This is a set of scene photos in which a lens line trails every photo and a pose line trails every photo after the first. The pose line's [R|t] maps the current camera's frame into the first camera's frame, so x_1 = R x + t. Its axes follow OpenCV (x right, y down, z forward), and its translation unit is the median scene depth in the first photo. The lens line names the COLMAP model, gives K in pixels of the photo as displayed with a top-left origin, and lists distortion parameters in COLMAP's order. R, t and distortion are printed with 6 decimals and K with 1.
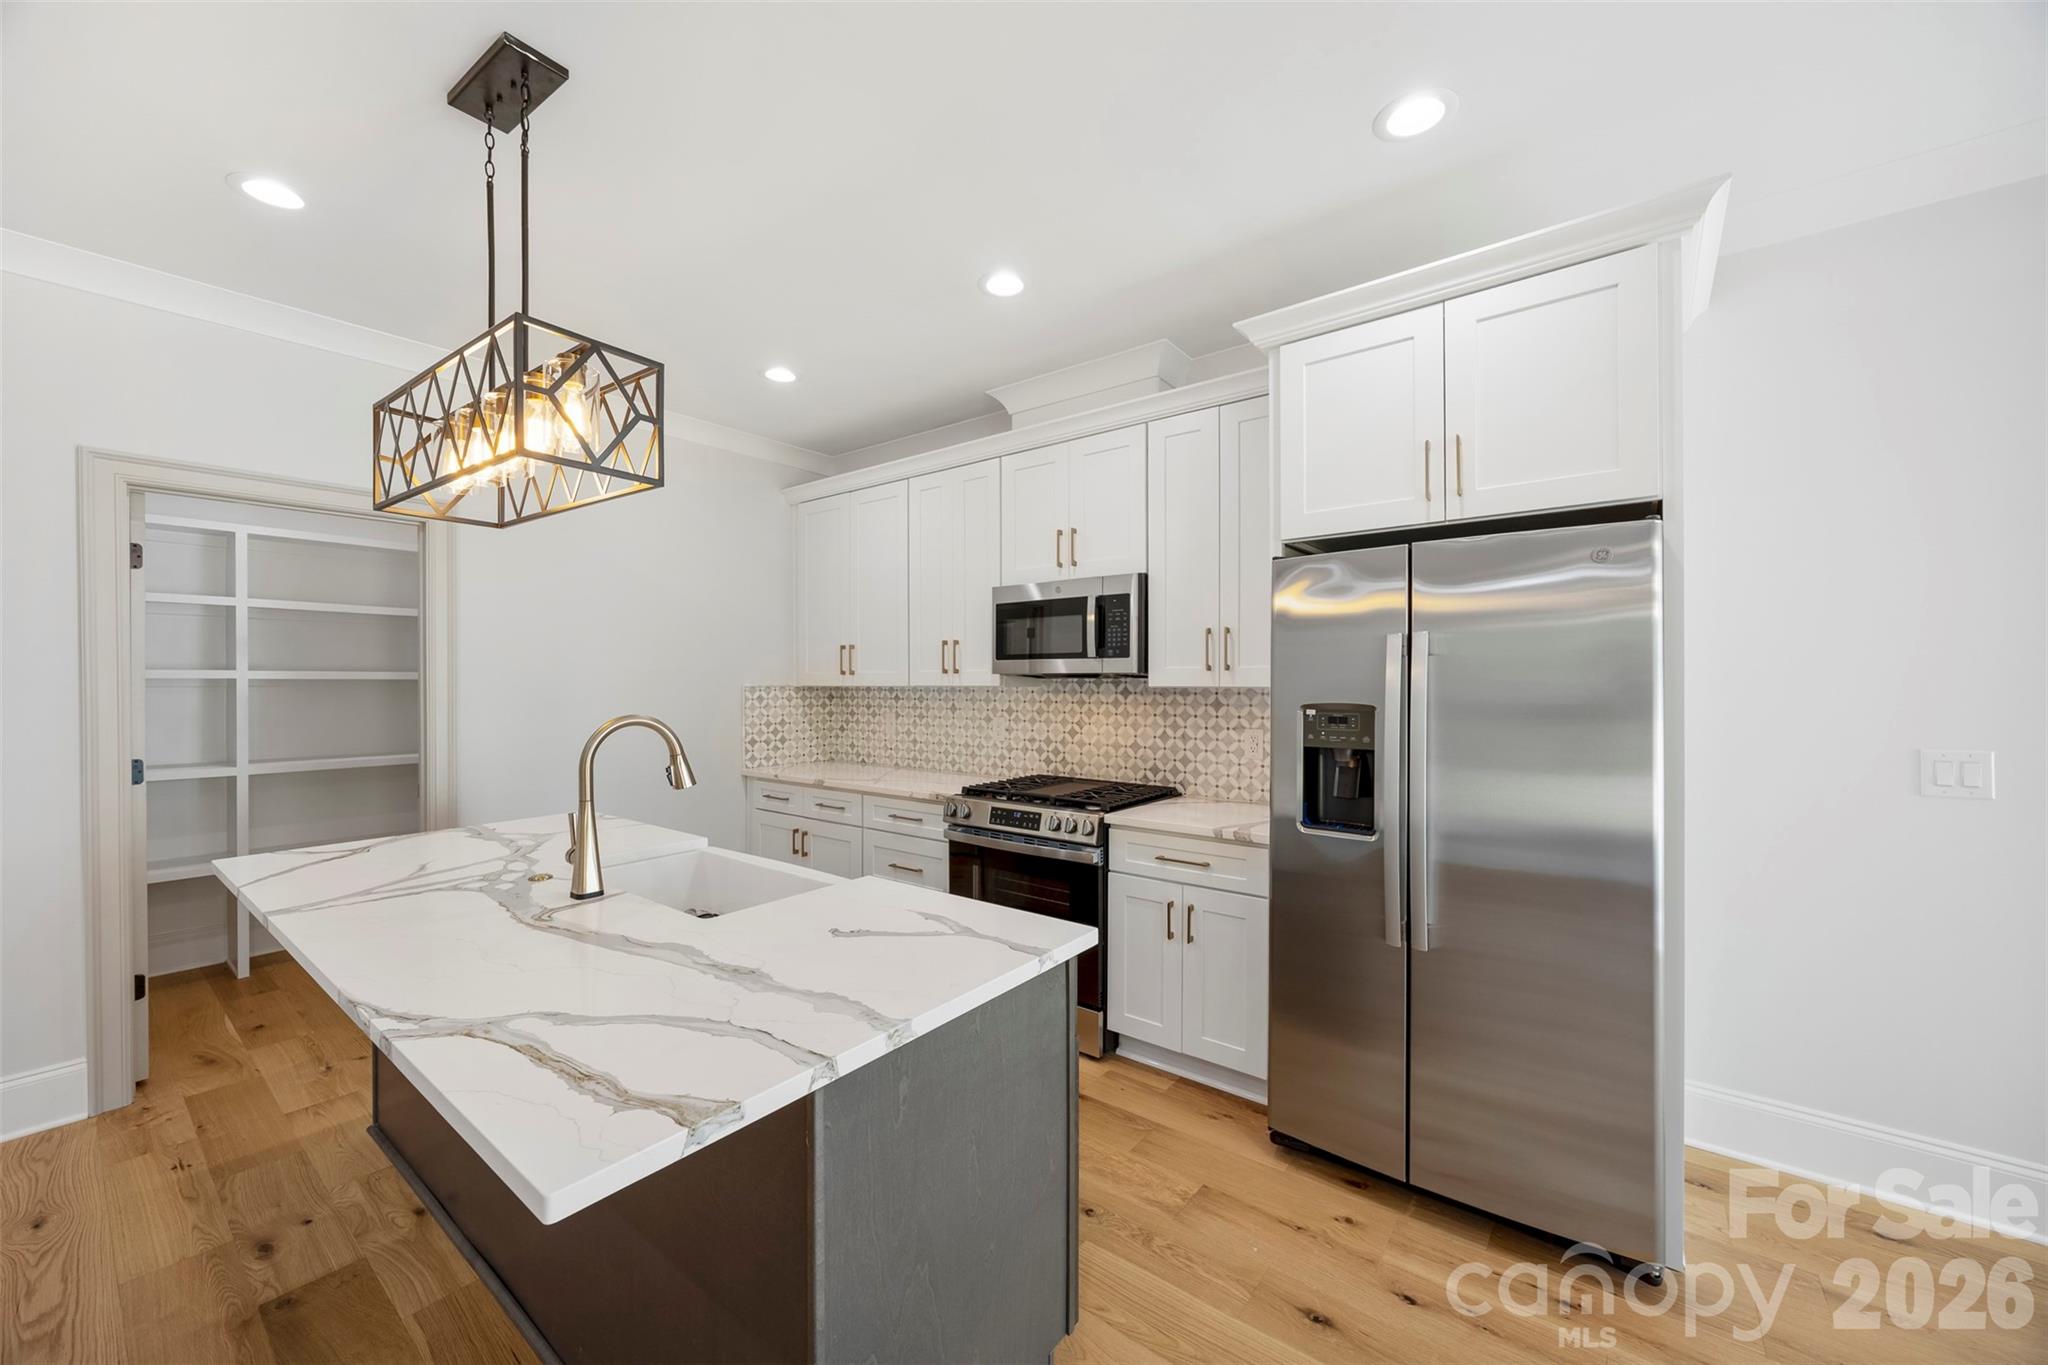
lens RADIAL K [[780.8, 0, 1024.0], [0, 780.8, 682.5], [0, 0, 1]] dist [-0.001065, -0.000076]
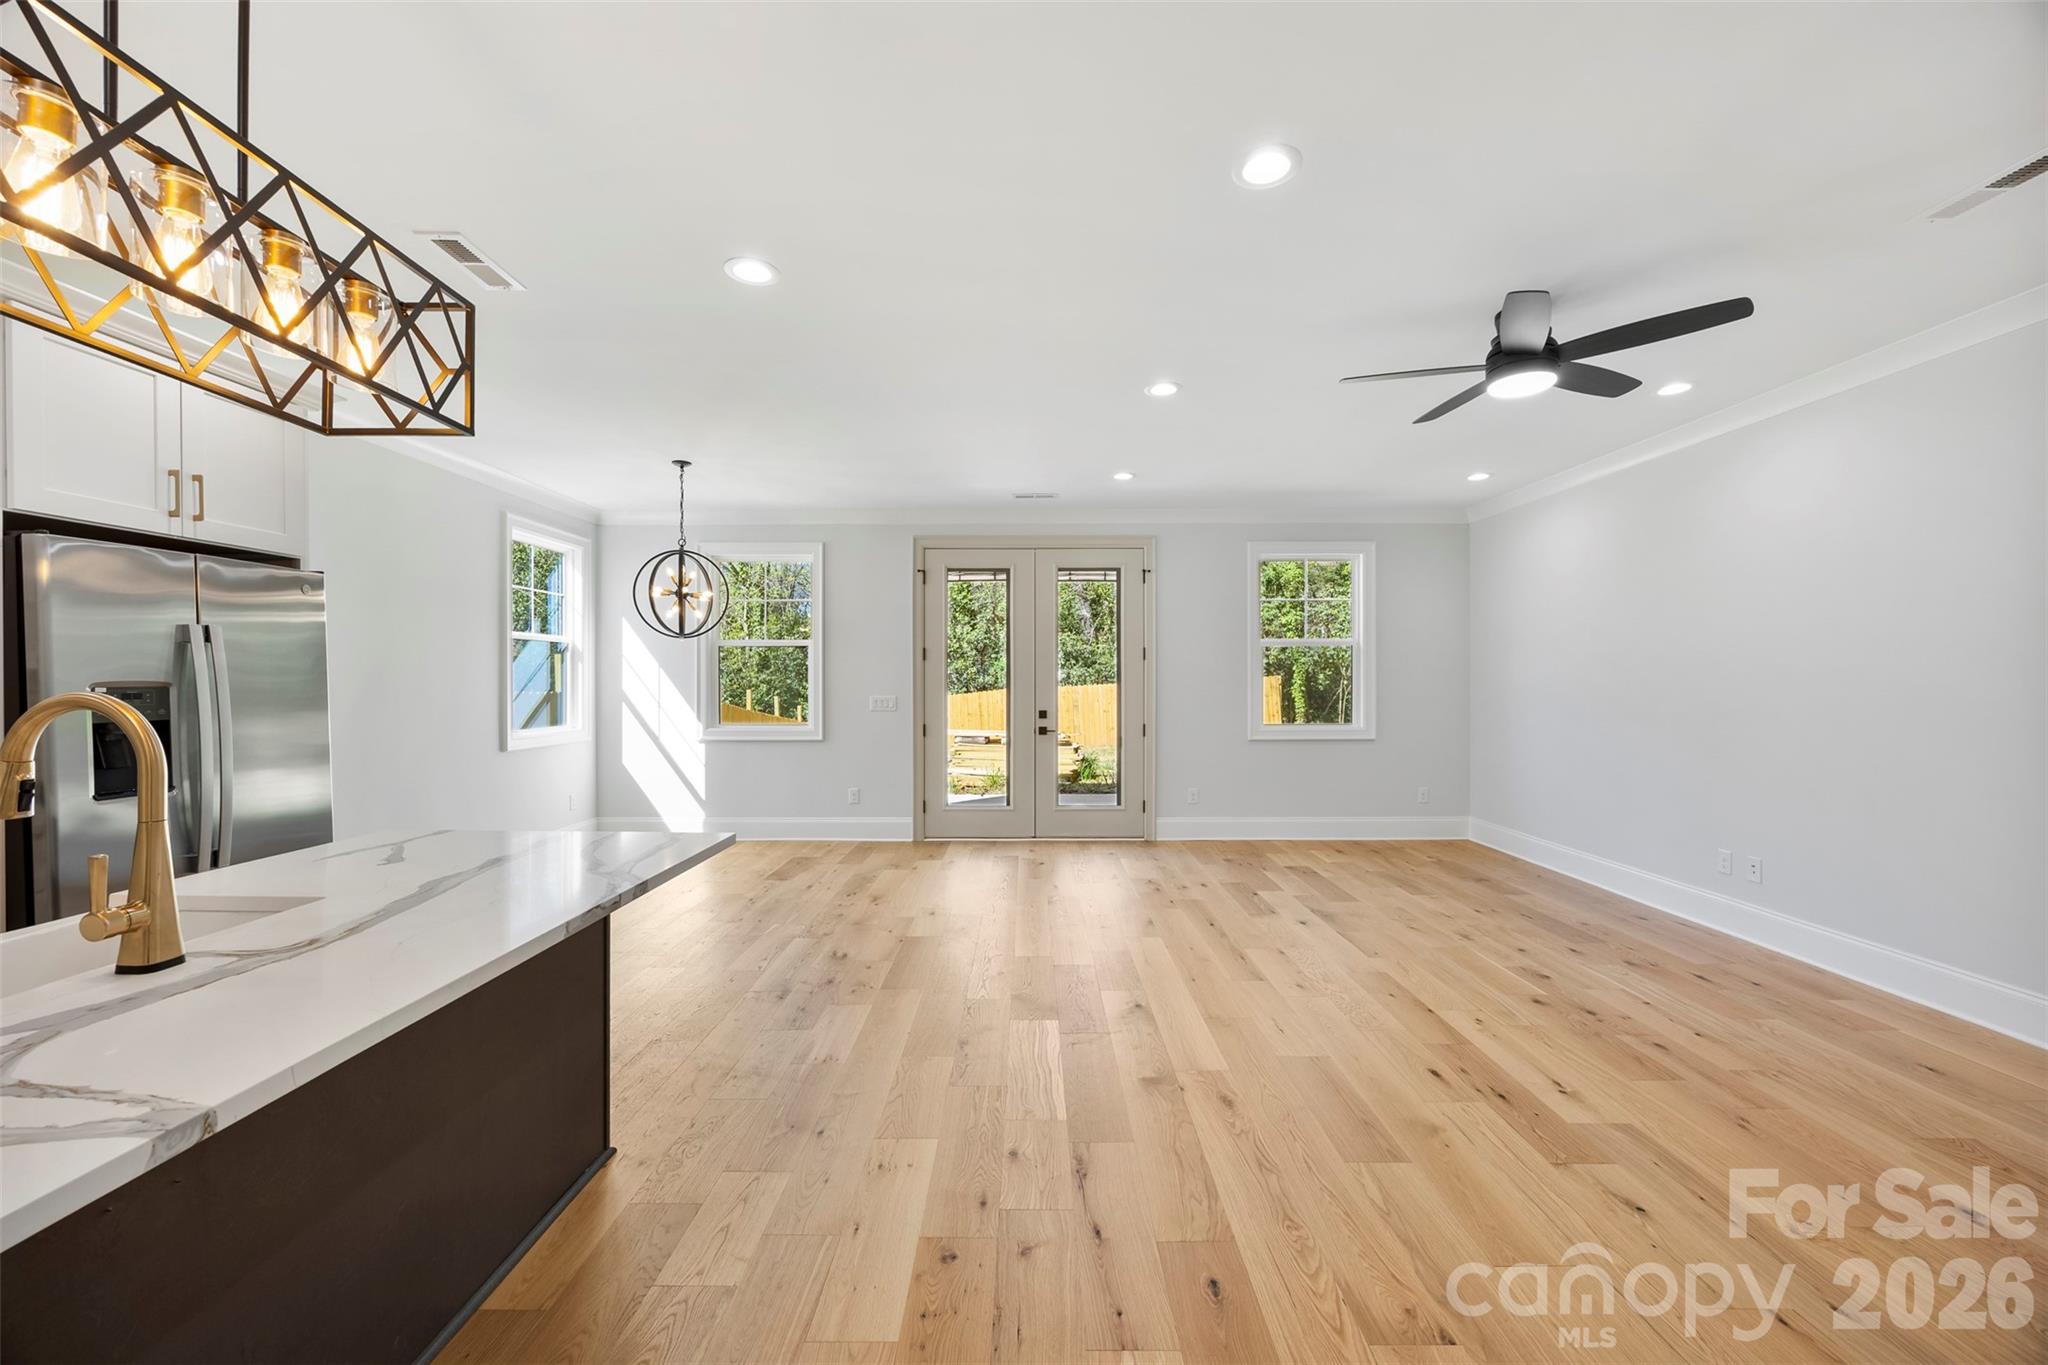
lens RADIAL K [[781.1, 0, 1030.6], [0, 781.1, 680.1], [0, 0, 1]] dist [-0.001843, -0.000234]
pose [[-0.617561, 0.002532, 0.786519, -0.800153], [0.002914, 0.999995, -0.000931, 0.018280], [-0.786518, 0.001716, -0.617565, 0.434470]]
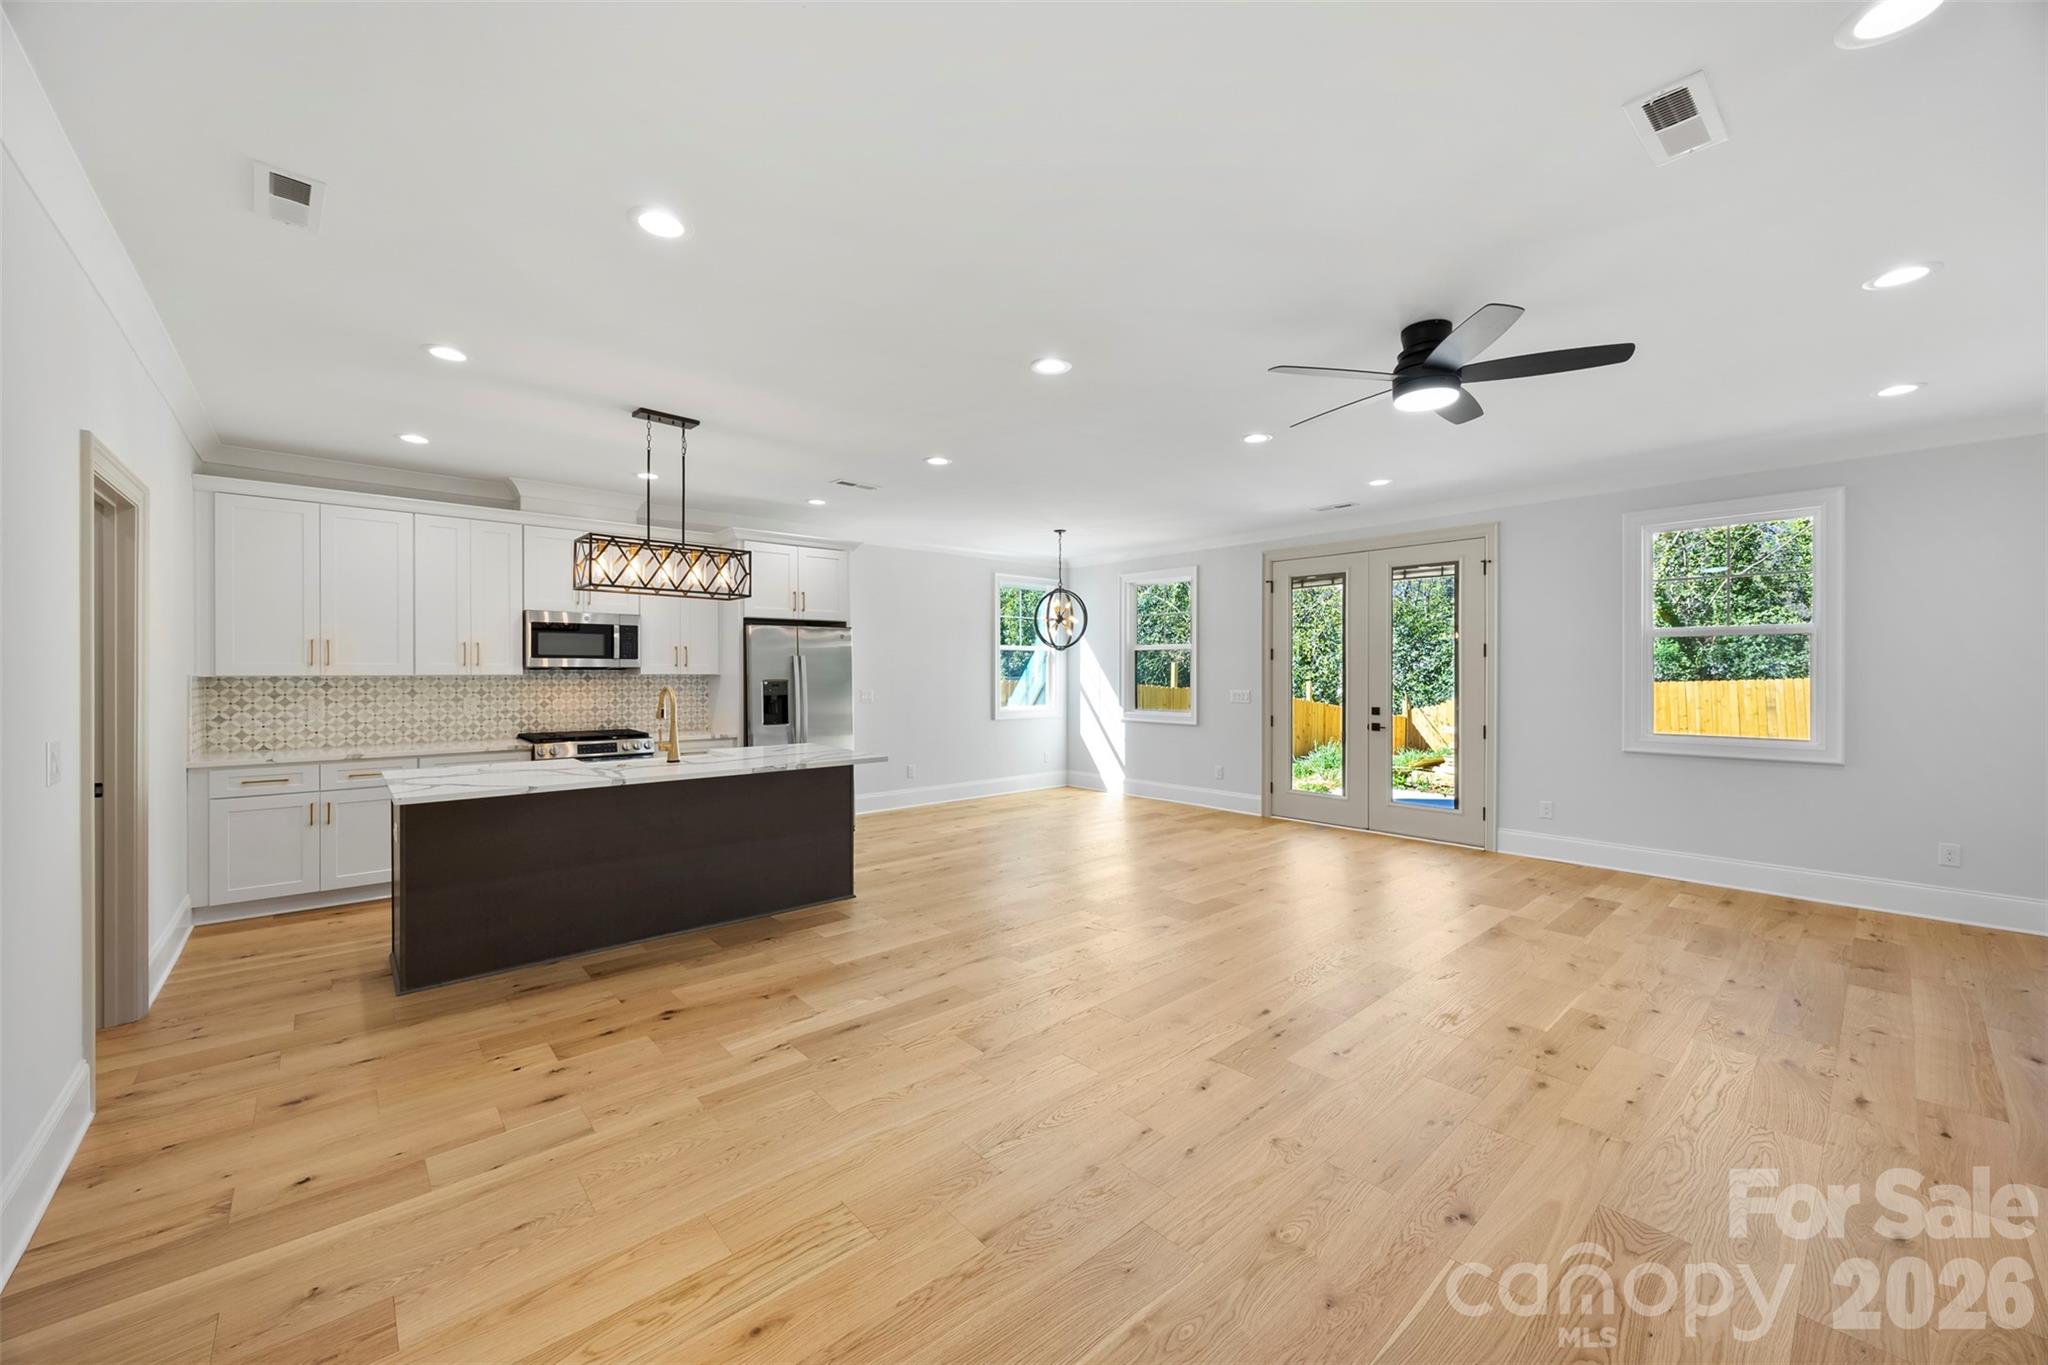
lens RADIAL K [[782.8, 0, 1017.8], [0, 782.8, 668.4], [0, 0, 1]] dist [-0.002198, -0.000337]
pose [[0.182313, 0.003771, 0.983233, -1.415982], [0.001366, 0.999991, -0.004089, -0.000199], [-0.983240, 0.002089, 0.182306, -0.238334]]
